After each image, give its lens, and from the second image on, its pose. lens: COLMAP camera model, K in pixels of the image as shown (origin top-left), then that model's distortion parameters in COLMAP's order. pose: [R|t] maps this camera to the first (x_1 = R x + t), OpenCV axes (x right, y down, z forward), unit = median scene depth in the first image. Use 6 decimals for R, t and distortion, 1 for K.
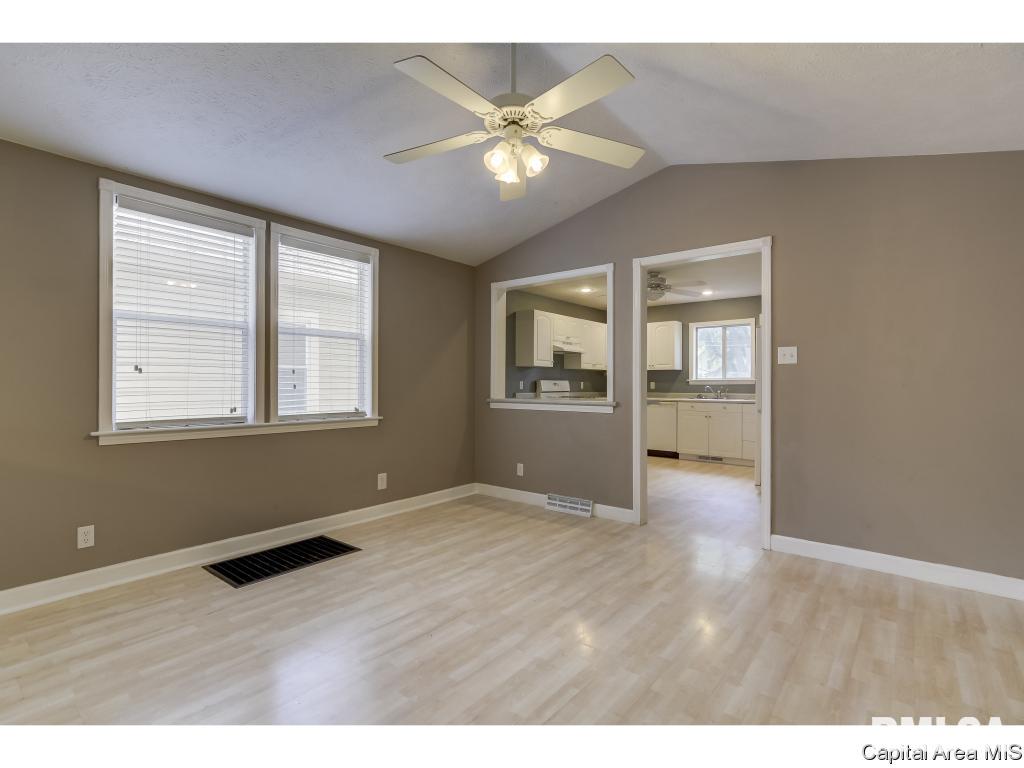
lens RADIAL K [[496.4, 0, 507.3], [0, 496.4, 379.7], [0, 0, 1]] dist [-0.003324, 0.005922]
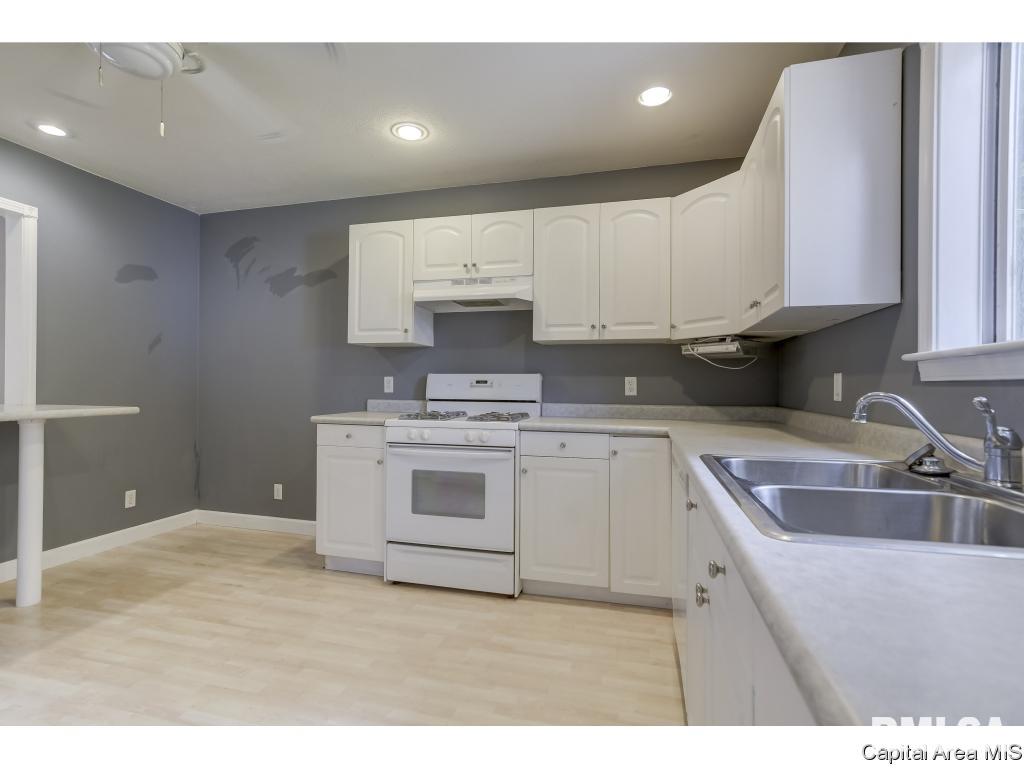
lens RADIAL K [[496.4, 0, 510.8], [0, 496.4, 382.7], [0, 0, 1]] dist [-0.003324, 0.005922]
pose [[0.414138, -0.004576, -0.910202, 1.014024], [0.005590, 0.999981, -0.002484, 0.021212], [0.910197, -0.004060, 0.414156, 1.740527]]
